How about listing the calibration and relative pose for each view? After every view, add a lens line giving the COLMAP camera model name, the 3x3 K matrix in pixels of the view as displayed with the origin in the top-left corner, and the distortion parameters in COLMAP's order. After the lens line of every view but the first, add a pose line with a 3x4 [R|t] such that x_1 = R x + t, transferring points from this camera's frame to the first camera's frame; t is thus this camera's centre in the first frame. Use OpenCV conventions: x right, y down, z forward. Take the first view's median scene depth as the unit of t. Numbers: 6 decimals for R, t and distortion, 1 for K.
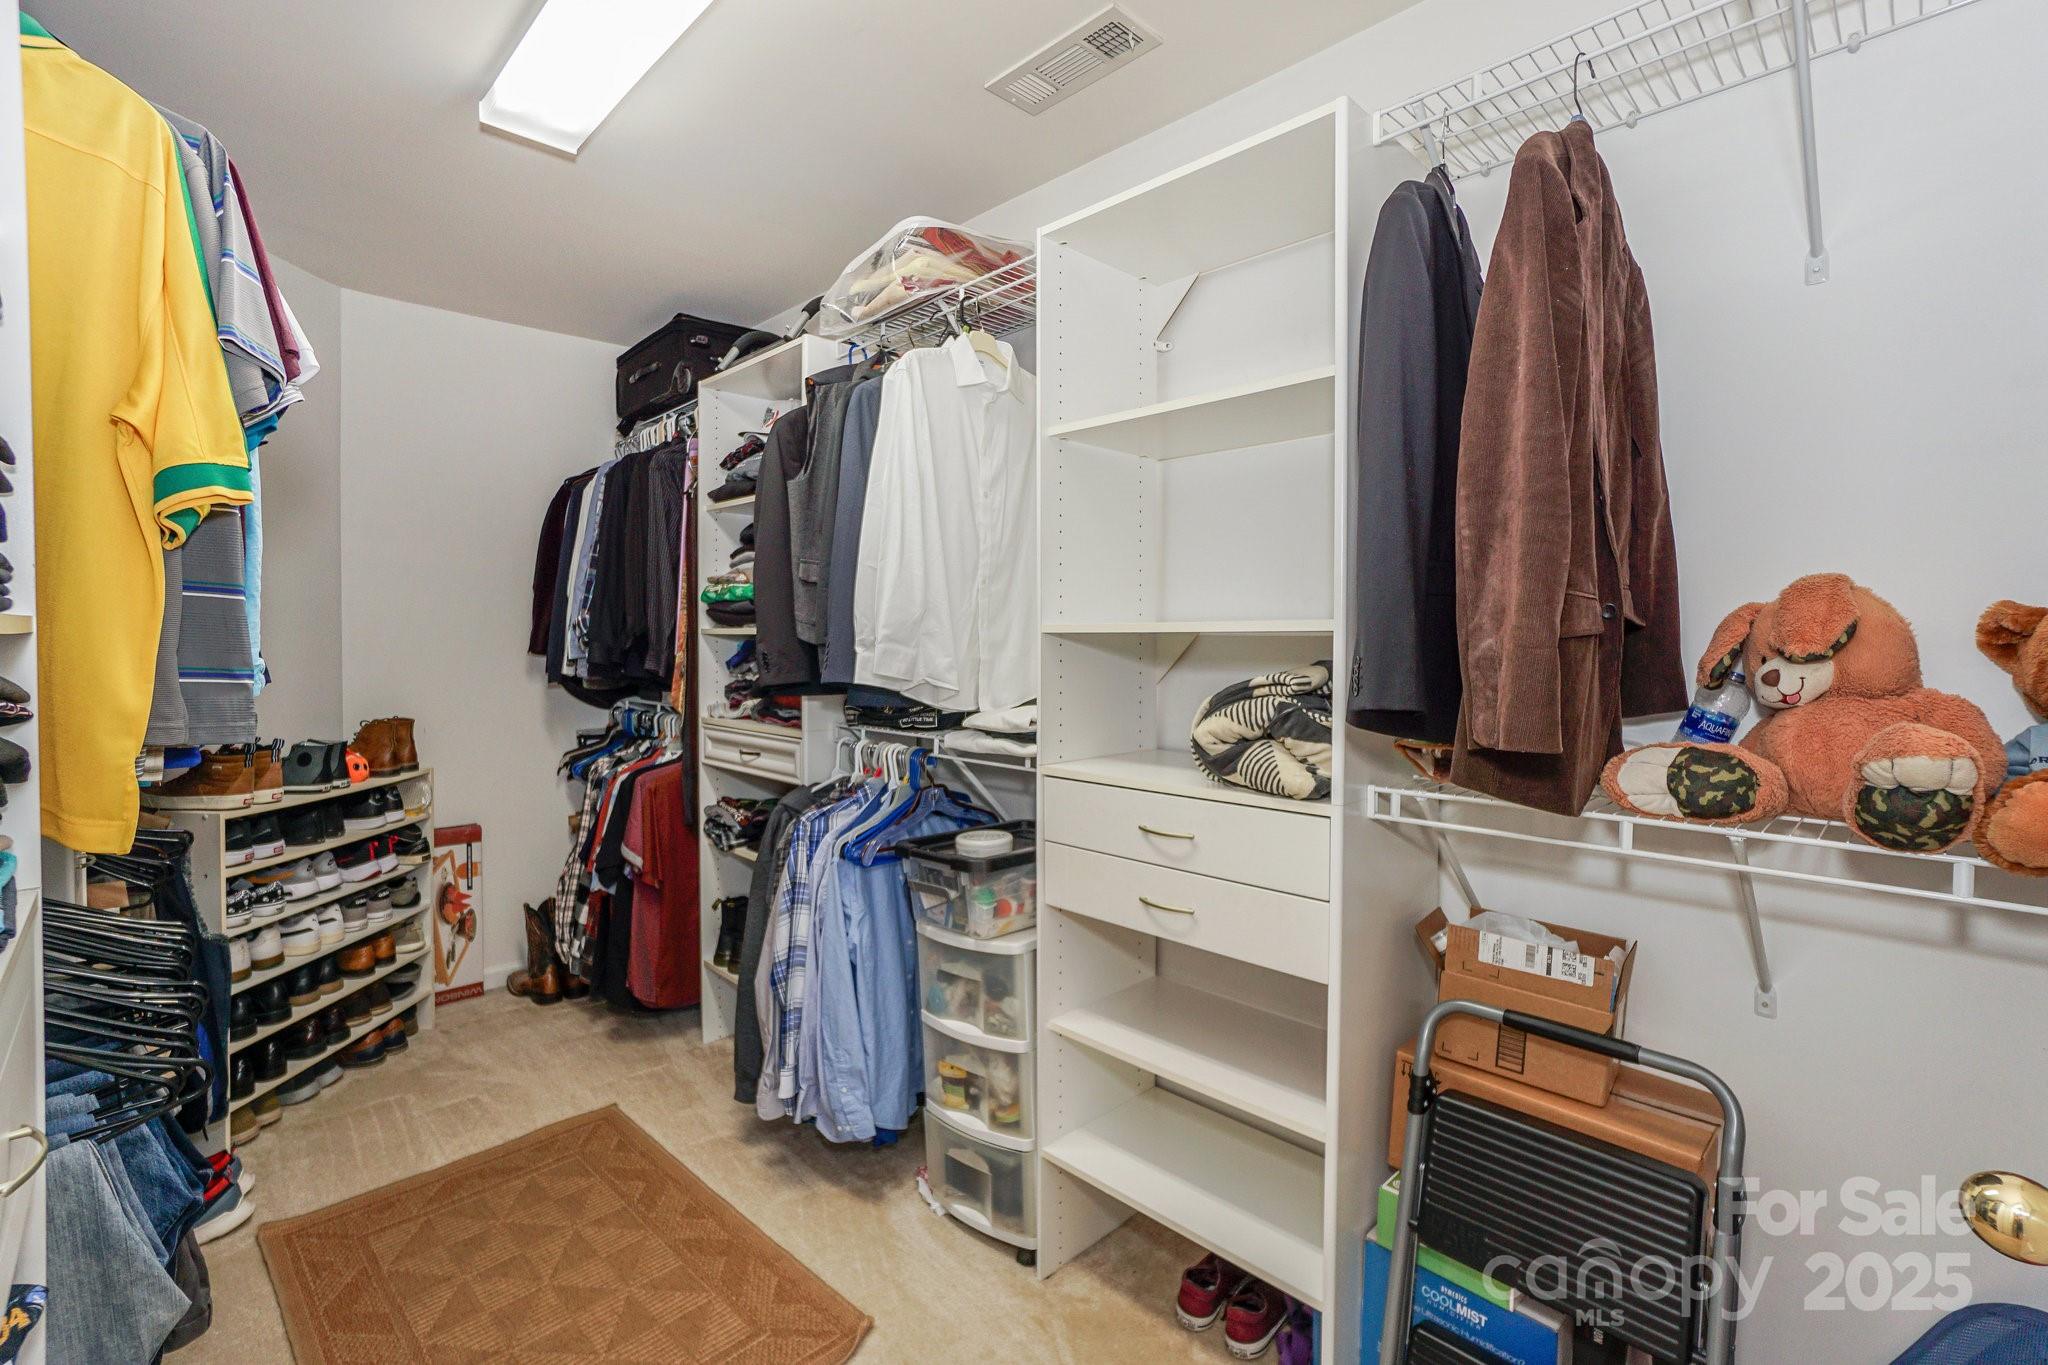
lens RADIAL K [[926.0, 0, 1023.0], [0, 926.0, 656.5], [0, 0, 1]] dist [-0.017067, 0.019613]
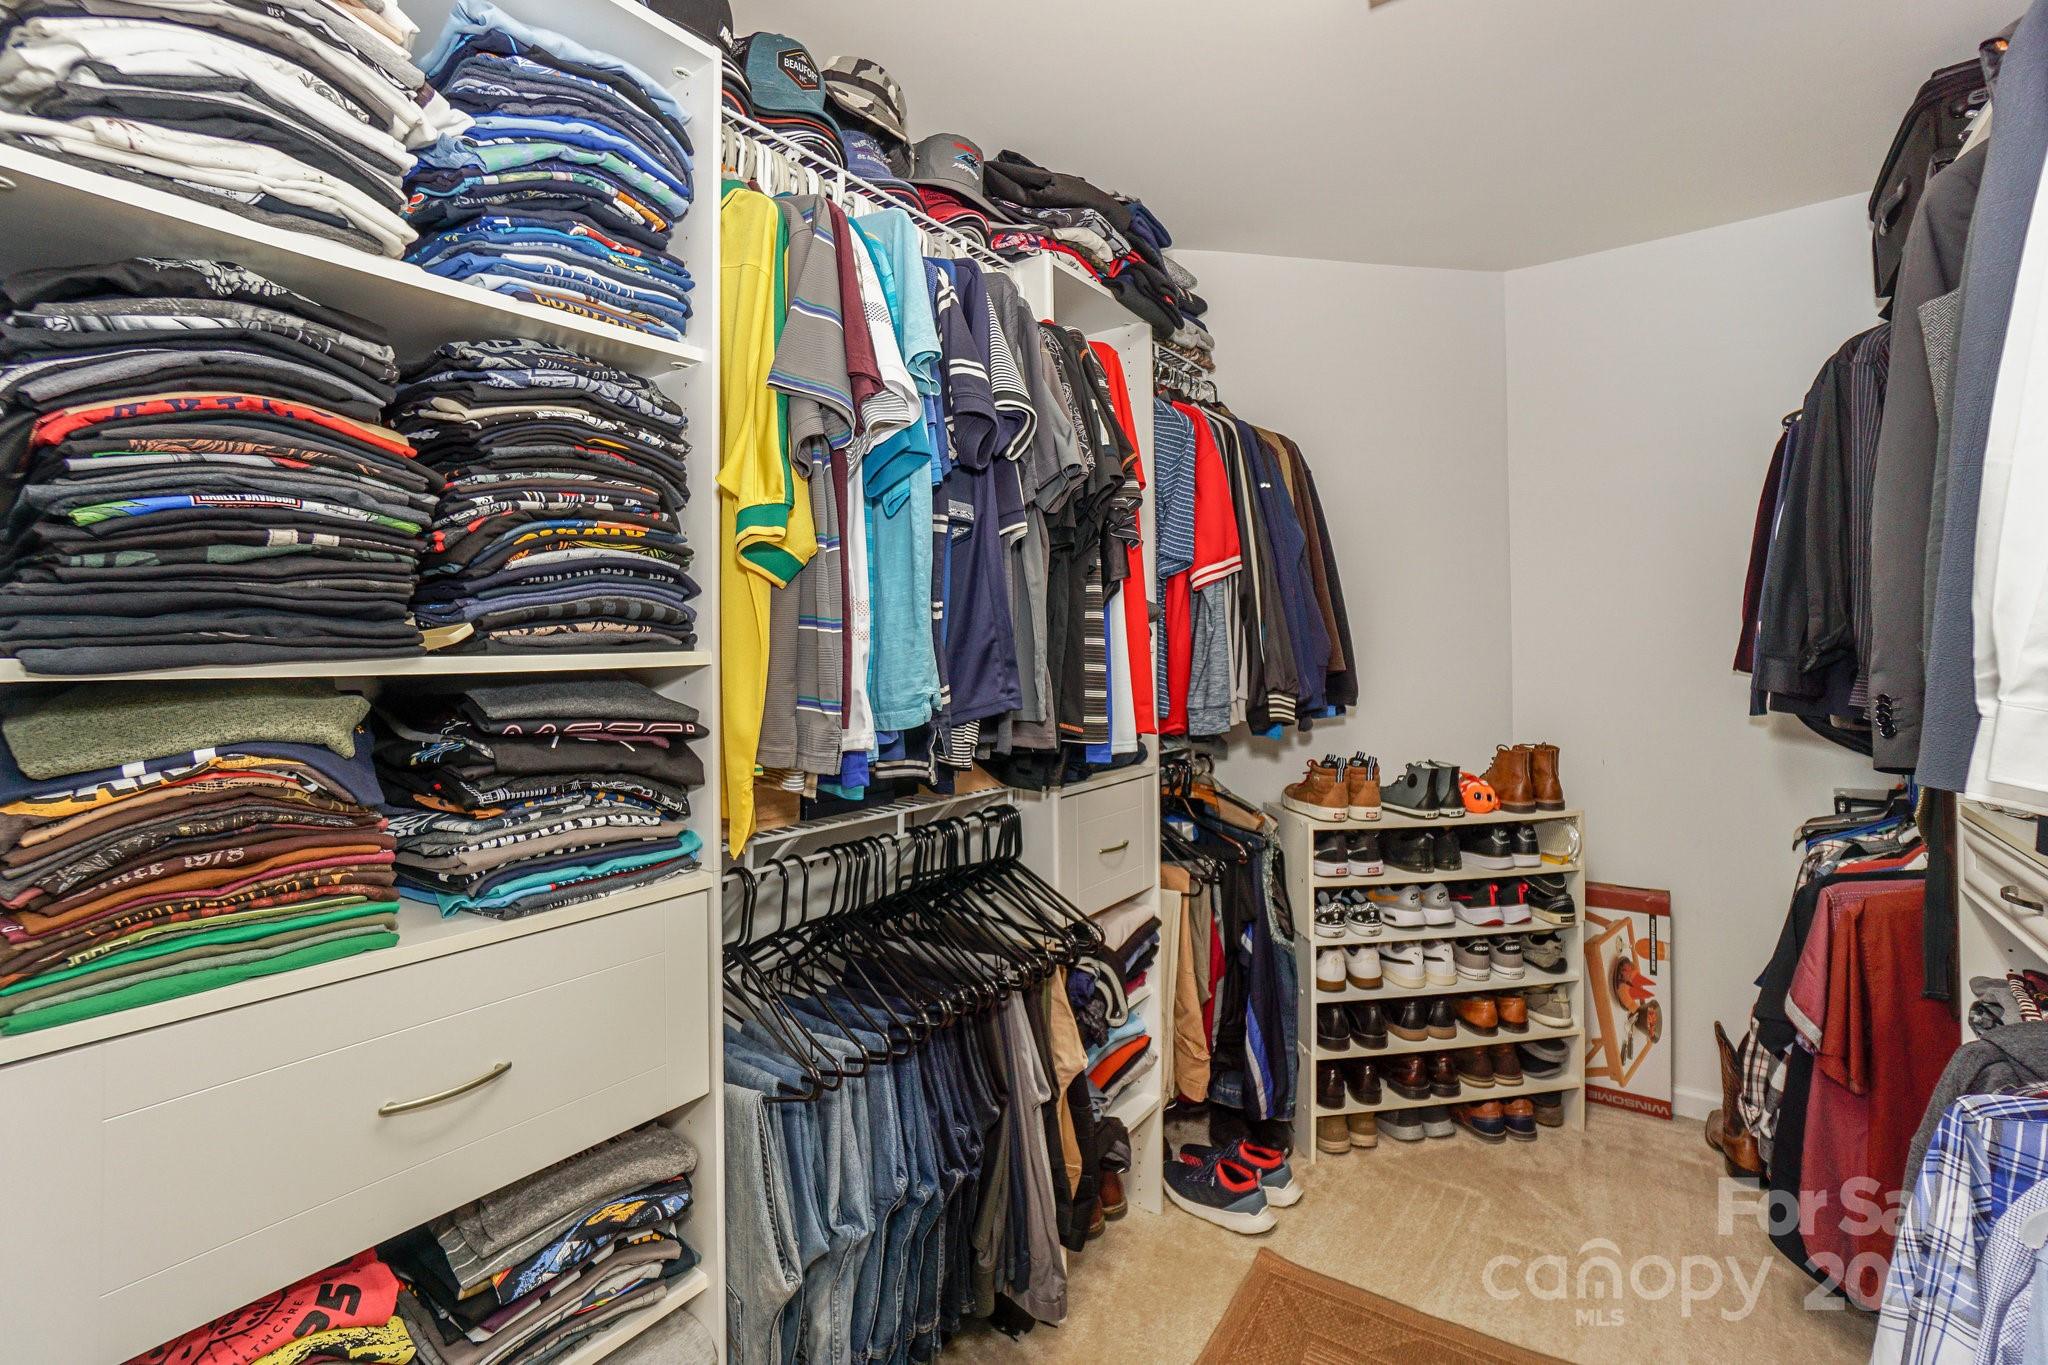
lens RADIAL K [[926.0, 0, 1023.0], [0, 926.0, 656.5], [0, 0, 1]] dist [-0.017067, 0.019613]
pose [[0.196105, 0.008111, -0.980549, 0.062958], [-0.010898, 0.999922, 0.006092, -0.015555], [0.980522, 0.009491, 0.196178, 0.391710]]
